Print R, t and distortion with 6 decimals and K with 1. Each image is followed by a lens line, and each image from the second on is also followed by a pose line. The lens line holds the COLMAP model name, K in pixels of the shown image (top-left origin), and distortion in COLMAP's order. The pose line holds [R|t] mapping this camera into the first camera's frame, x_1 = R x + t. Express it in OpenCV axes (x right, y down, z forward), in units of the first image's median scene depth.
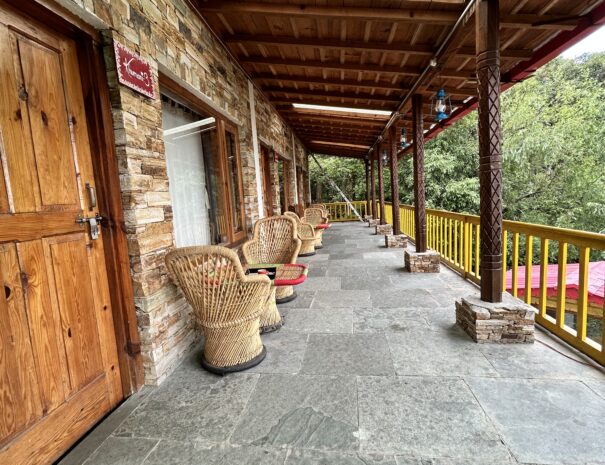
lens RADIAL K [[325.0, 0, 305.4], [0, 325.0, 231.7], [0, 0, 1]] dist [-0.012926, 0.007394]
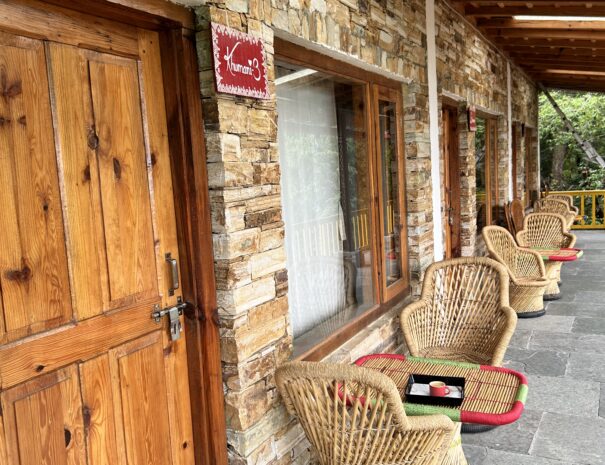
lens RADIAL K [[608.7, 0, 300.2], [0, 608.7, 234.2], [0, 0, 1]] dist [0.023568, 0.000000]
pose [[0.938162, 0.045816, -0.343151, -0.014615], [-0.038140, 0.998849, 0.029088, -0.198357], [0.344089, -0.014202, 0.938830, -0.034945]]
